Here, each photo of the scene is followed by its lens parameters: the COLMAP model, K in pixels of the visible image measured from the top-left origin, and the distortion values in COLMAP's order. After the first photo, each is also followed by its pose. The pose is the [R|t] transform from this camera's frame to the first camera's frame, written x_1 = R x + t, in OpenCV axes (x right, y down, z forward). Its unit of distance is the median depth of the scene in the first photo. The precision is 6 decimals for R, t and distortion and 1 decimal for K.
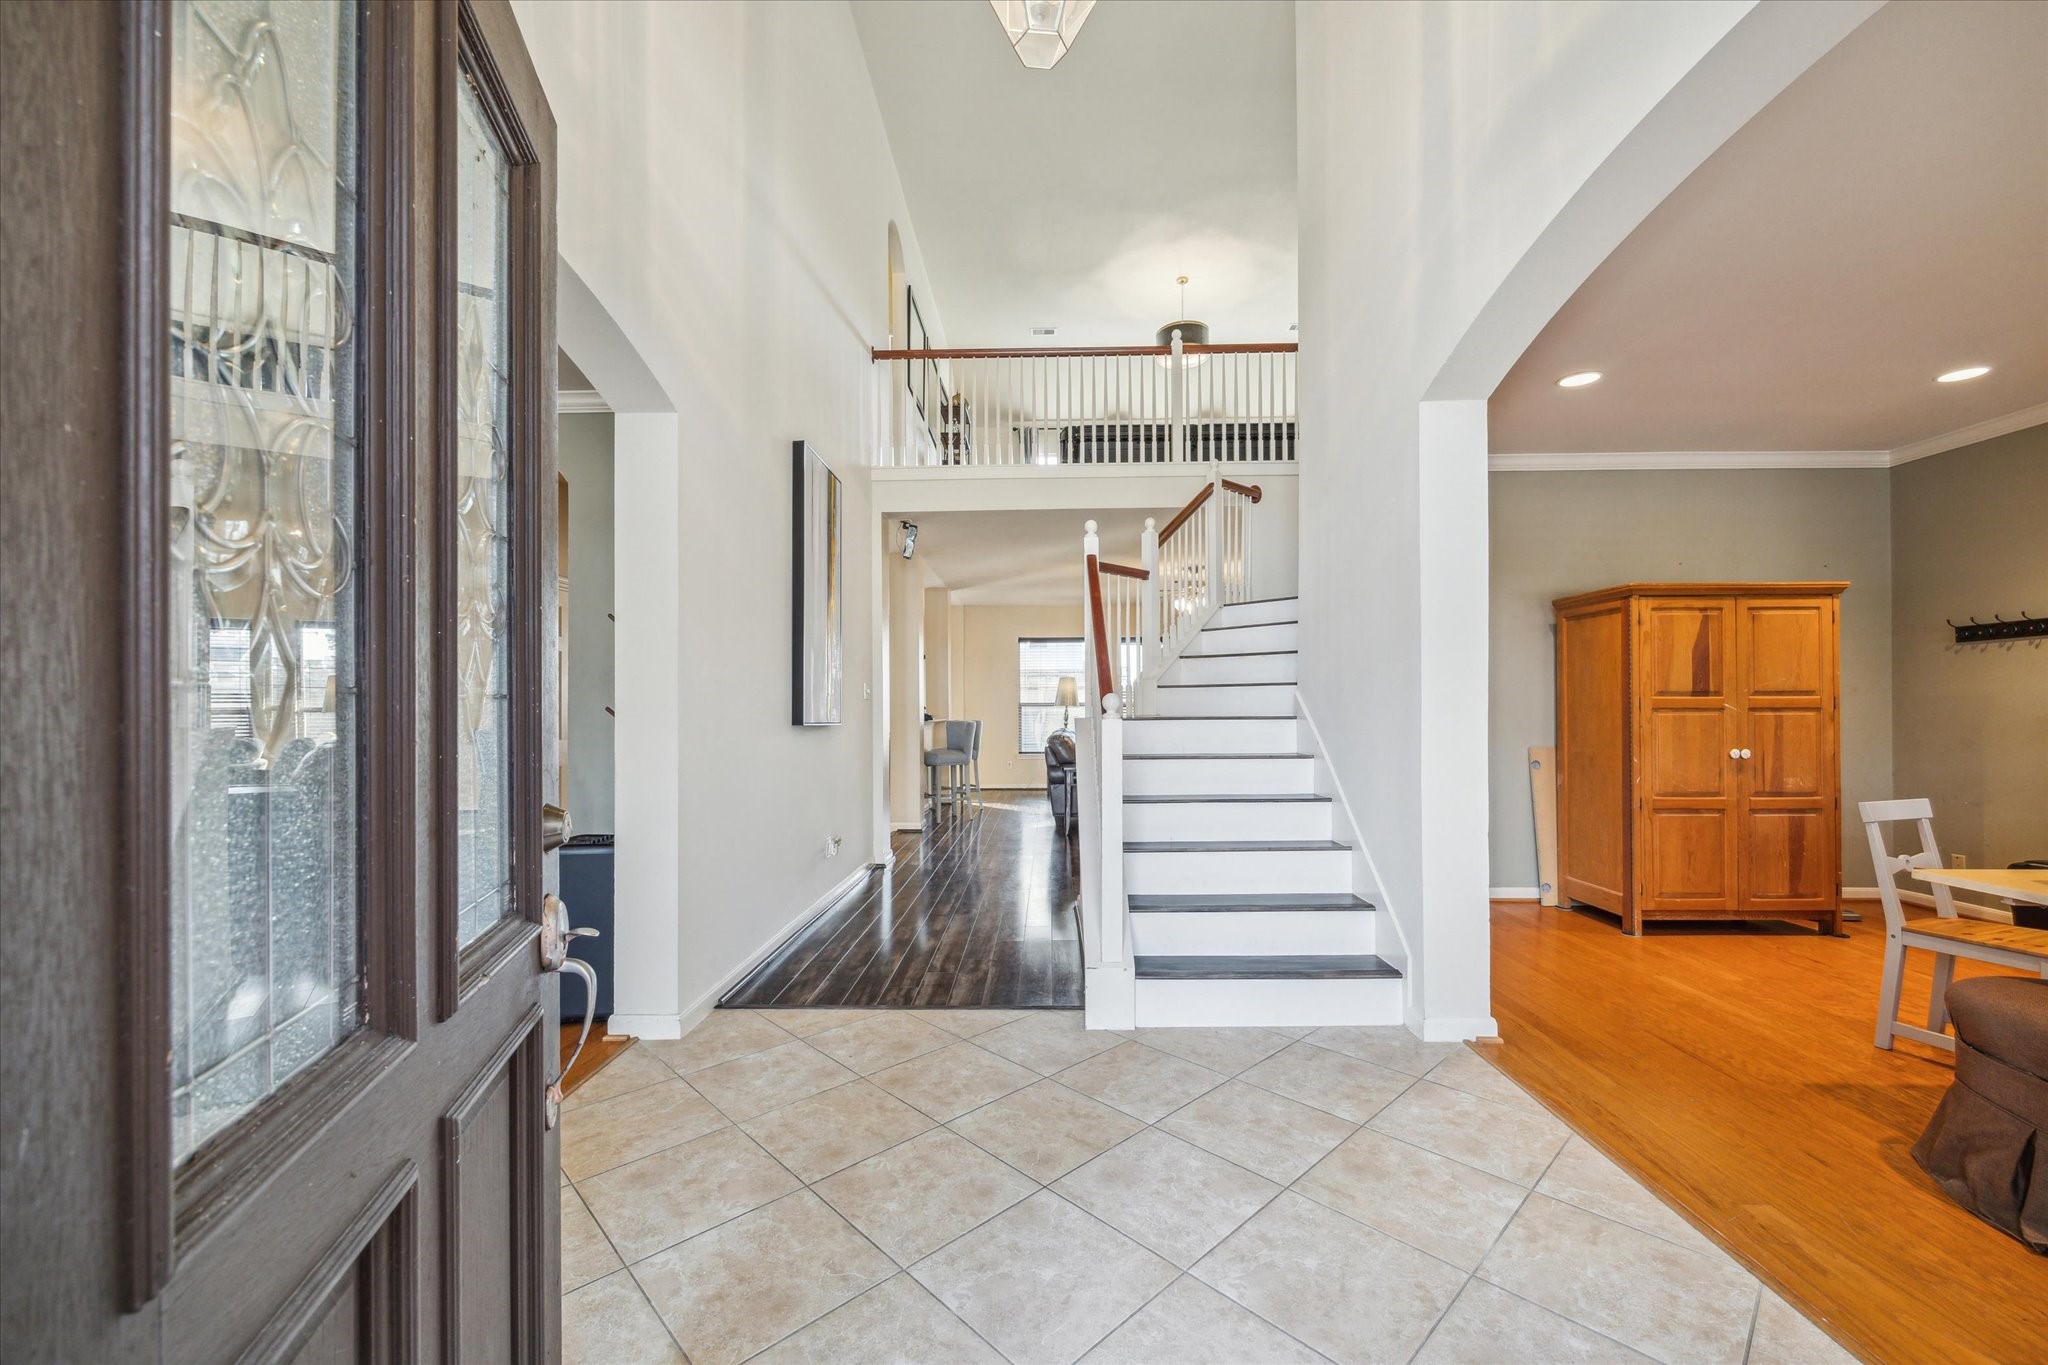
lens RADIAL K [[814.9, 0, 1023.0], [0, 814.9, 698.1], [0, 0, 1]] dist [0.000948, -0.000012]
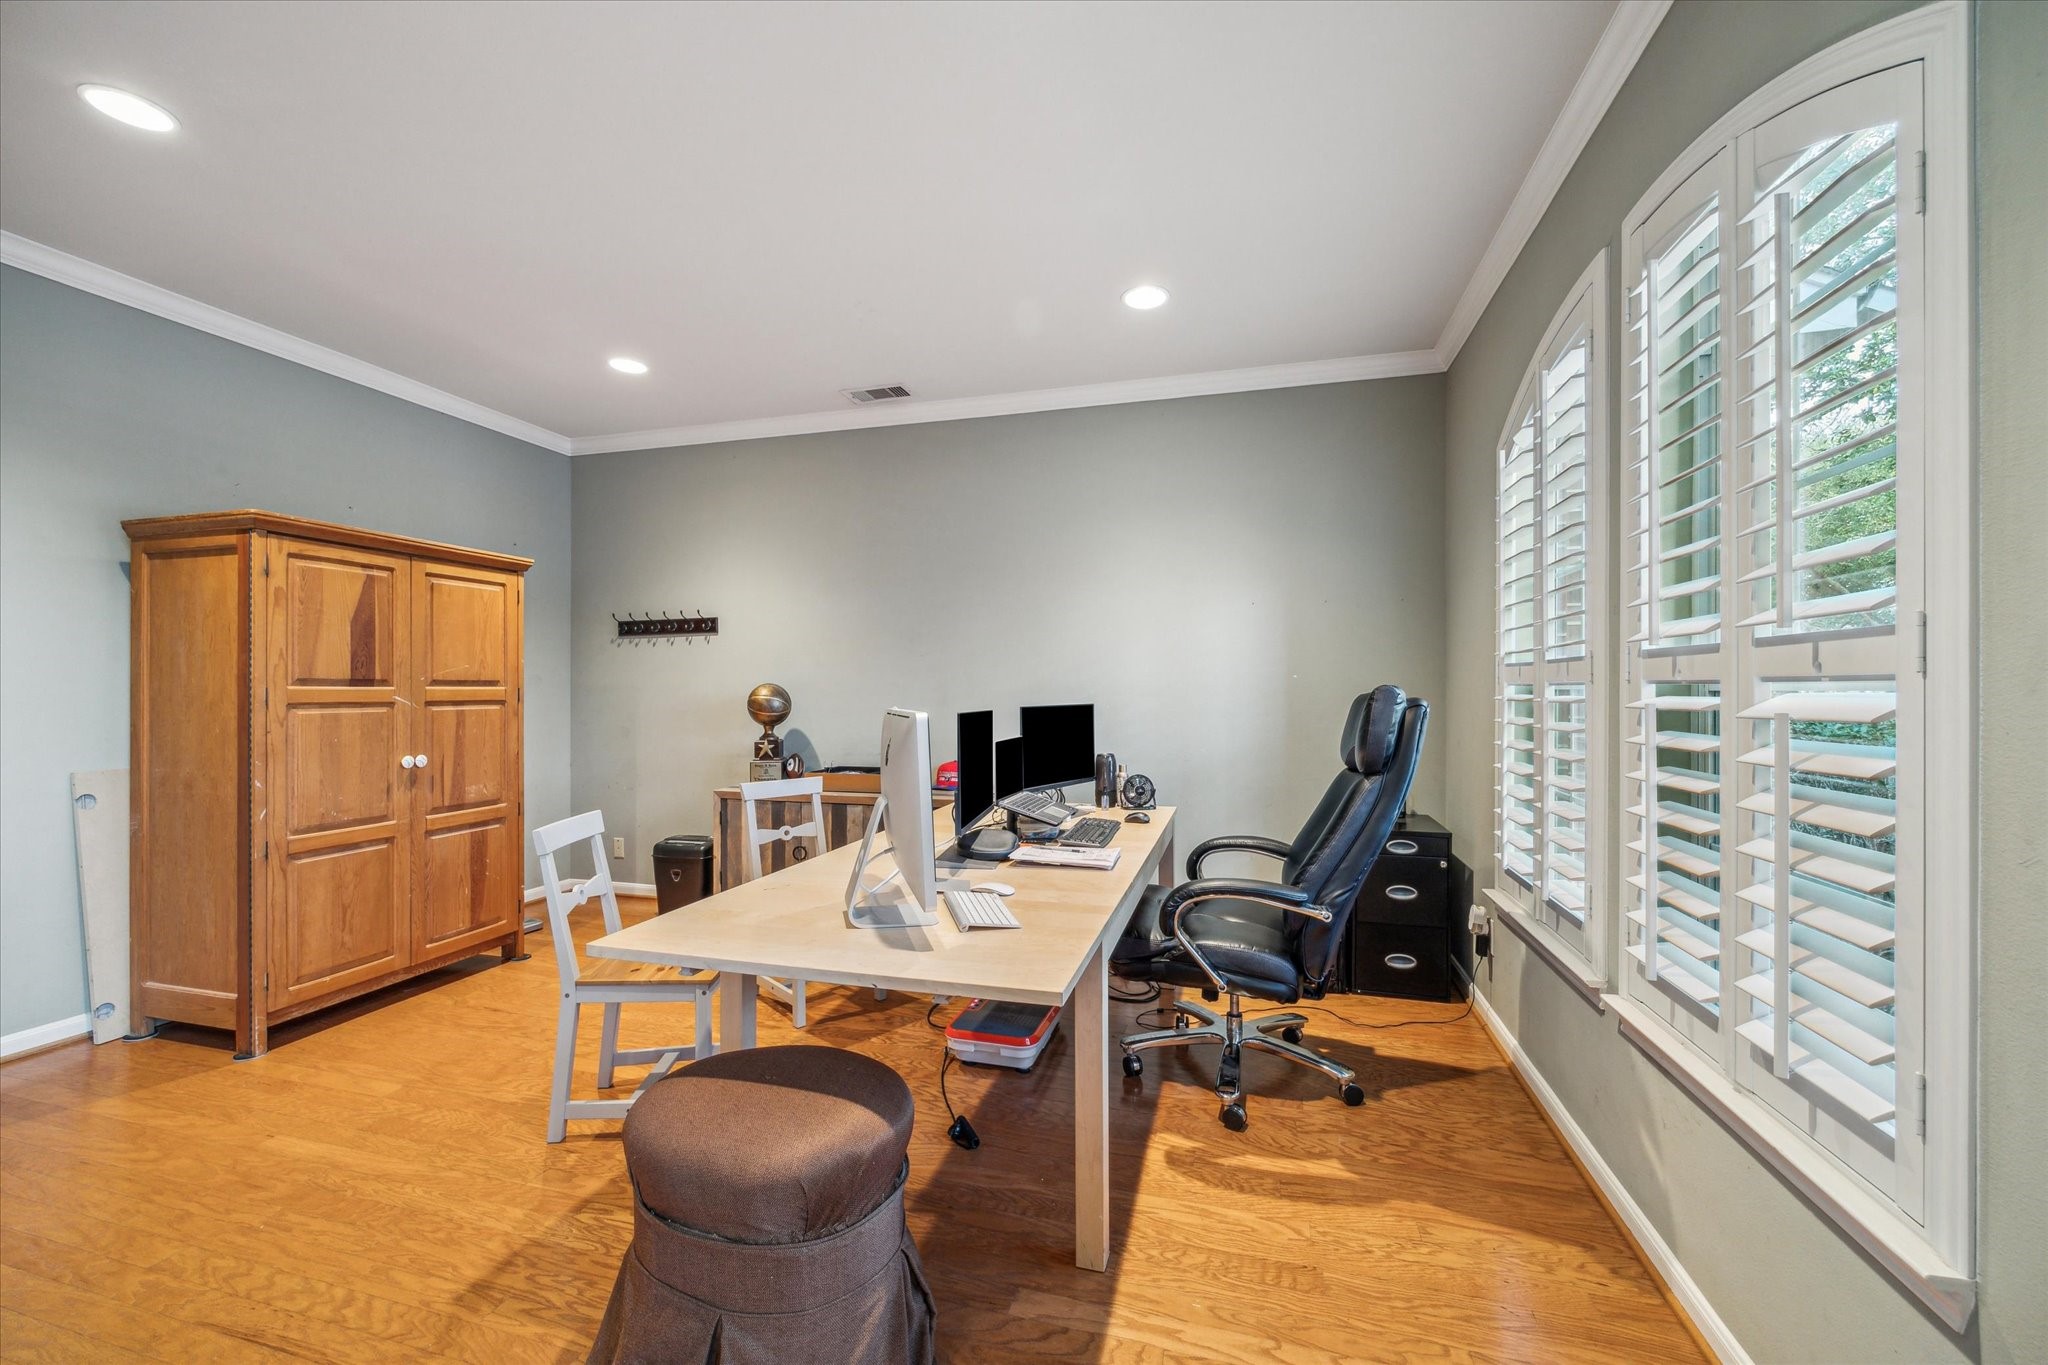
lens RADIAL K [[814.9, 0, 1023.0], [0, 814.9, 698.1], [0, 0, 1]] dist [0.000948, -0.000012]
pose [[0.245302, -0.006258, 0.969426, 0.274424], [-0.011843, 0.999885, 0.009452, -0.005548], [-0.969374, -0.013799, 0.245200, 0.254579]]
